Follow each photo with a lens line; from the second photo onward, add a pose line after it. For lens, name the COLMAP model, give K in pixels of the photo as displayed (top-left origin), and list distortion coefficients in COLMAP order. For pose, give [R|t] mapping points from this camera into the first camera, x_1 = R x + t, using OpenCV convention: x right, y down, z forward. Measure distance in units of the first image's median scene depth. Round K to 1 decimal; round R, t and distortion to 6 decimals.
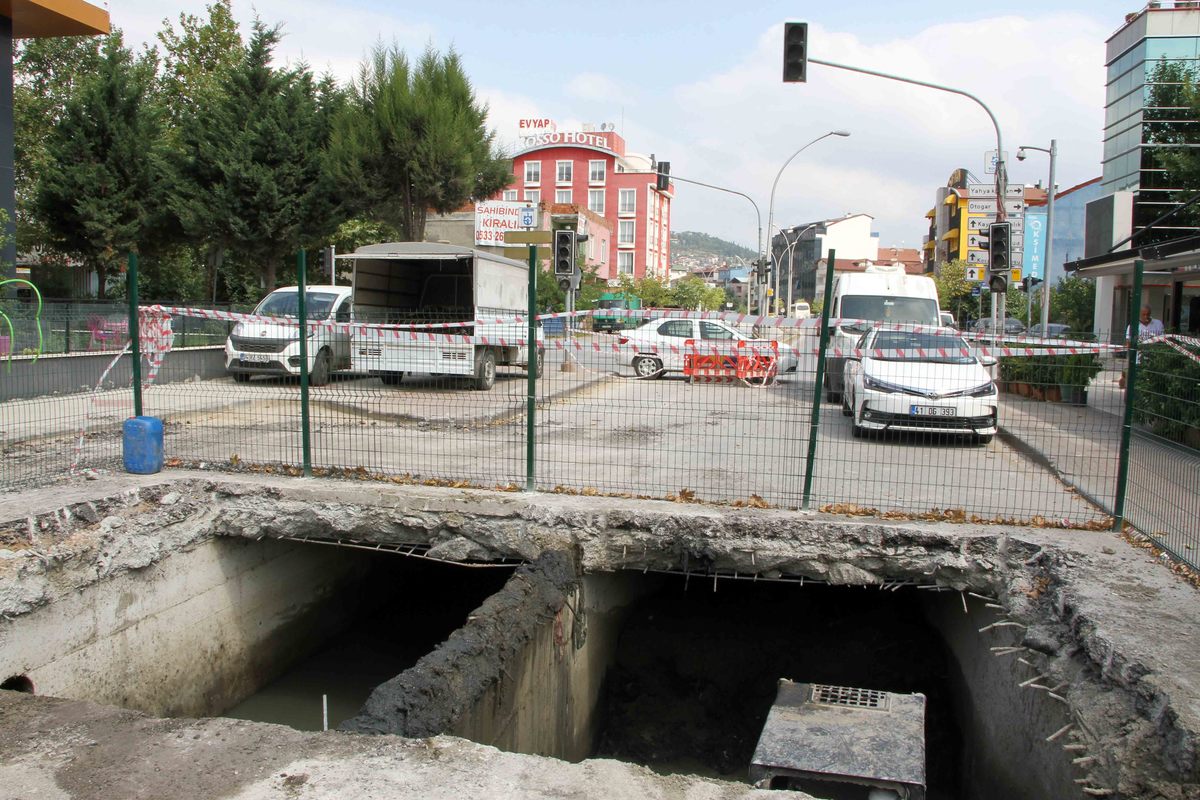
lens RADIAL K [[974.8, 0, 600.0], [0, 974.8, 400.0], [0, 0, 1]] dist [-0.189480, 0.161294]
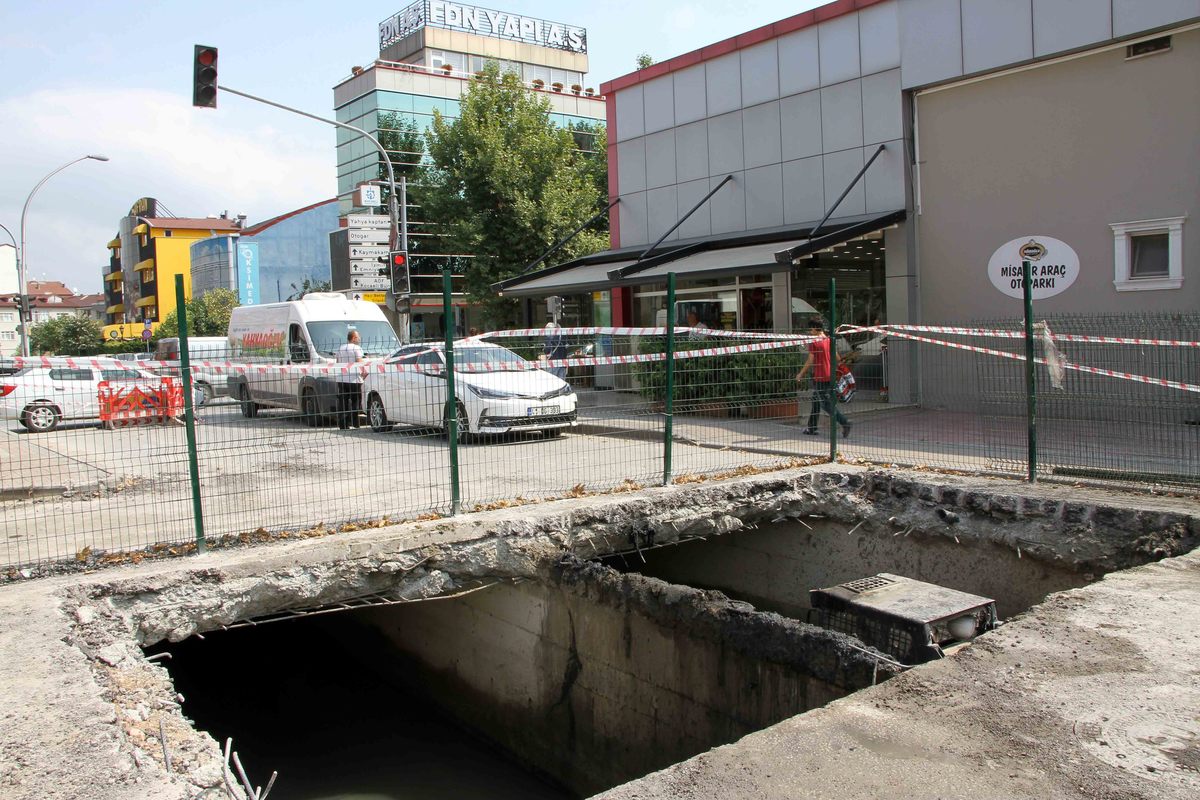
lens RADIAL K [[974.8, 0, 600.0], [0, 974.8, 400.0], [0, 0, 1]] dist [-0.189480, 0.161294]
pose [[0.650570, -0.092790, 0.753757, -0.693824], [0.116013, 0.993002, 0.022110, -0.027478], [-0.750533, 0.073061, 0.656782, 0.218021]]
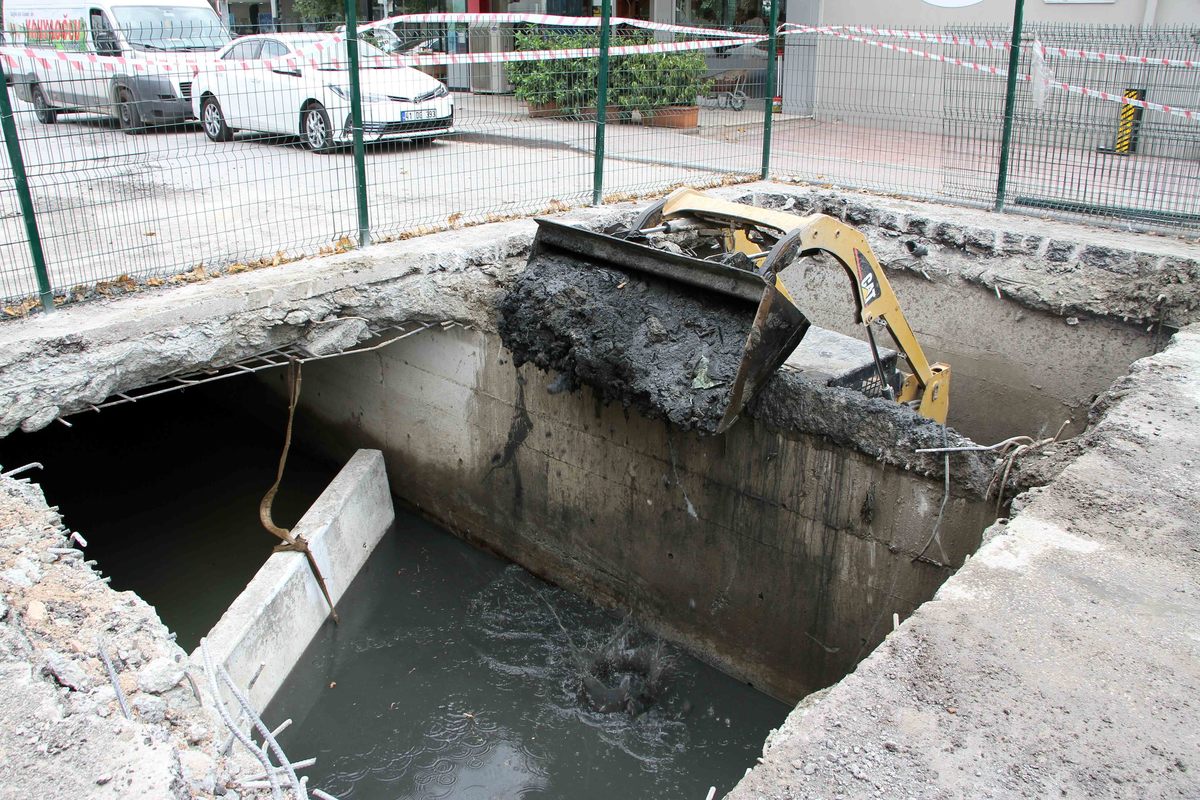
lens RADIAL K [[975.0, 0, 592.9], [0, 975.0, 396.2], [0, 0, 1]] dist [-0.188802, 0.159569]
pose [[0.509554, -0.327922, 0.795501, -0.638223], [0.089041, 0.939662, 0.330313, -0.036572], [-0.855819, -0.097480, 0.508007, 0.399328]]
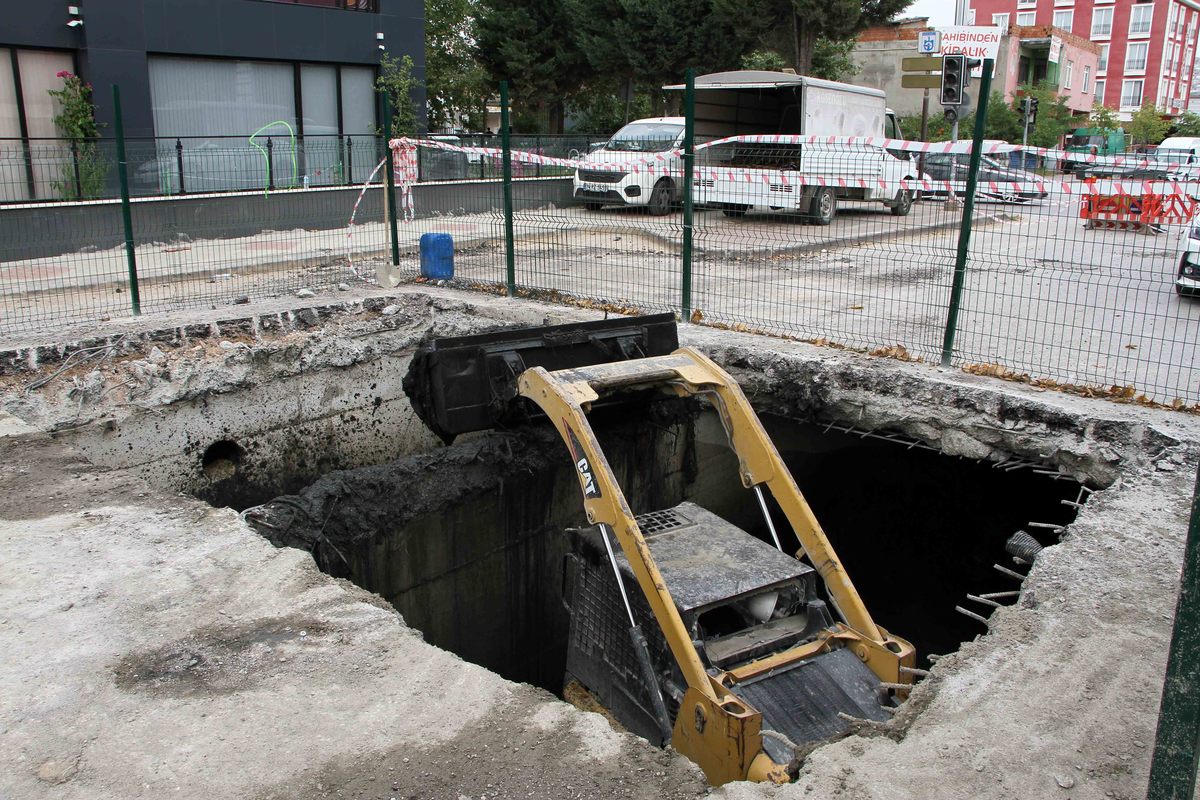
lens RADIAL K [[974.8, 0, 600.0], [0, 974.8, 400.0], [0, 0, 1]] dist [-0.189480, 0.161294]
pose [[0.877143, 0.107419, -0.468061, 0.311573], [-0.027933, 0.984424, 0.173577, 0.002422], [0.479416, -0.139177, 0.866481, 0.090644]]
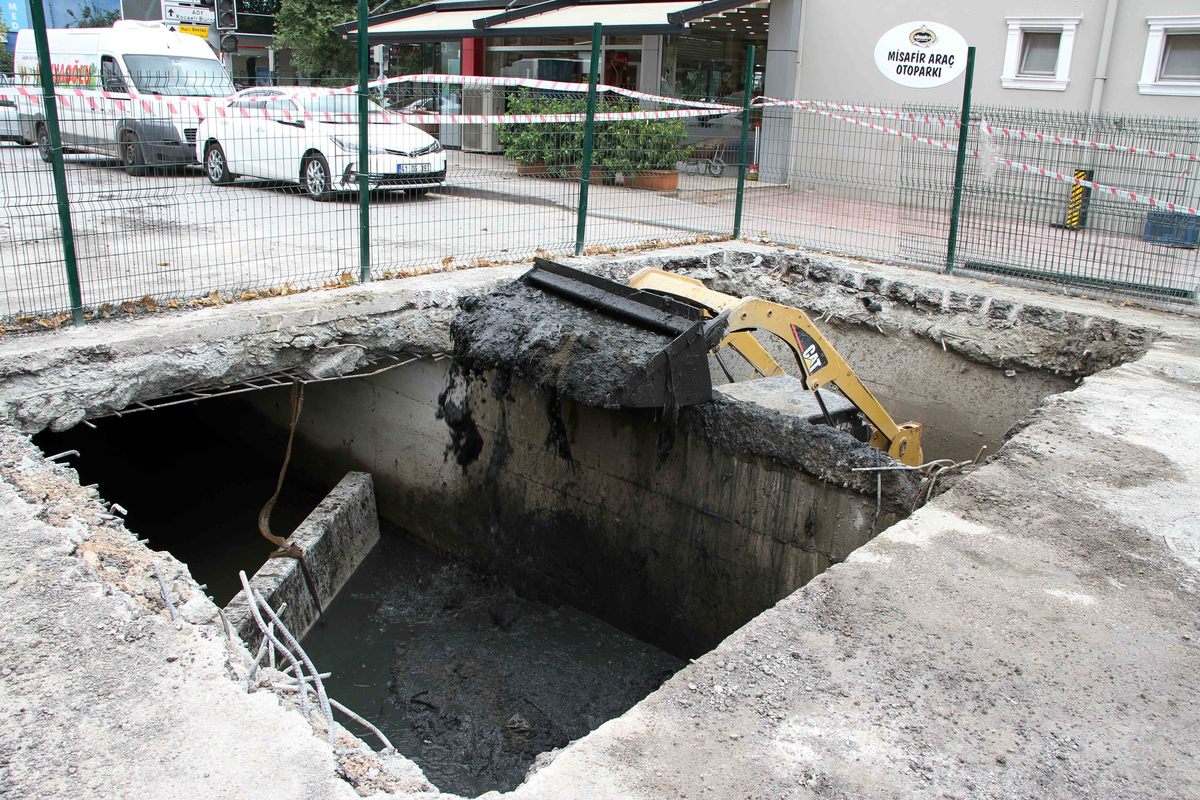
lens RADIAL K [[974.8, 0, 600.0], [0, 974.8, 400.0], [0, 0, 1]] dist [-0.189480, 0.161294]
pose [[0.494150, -0.262372, 0.828841, -0.703015], [0.049003, 0.960264, 0.274759, -0.033554], [-0.867994, -0.095157, 0.487372, 0.359992]]
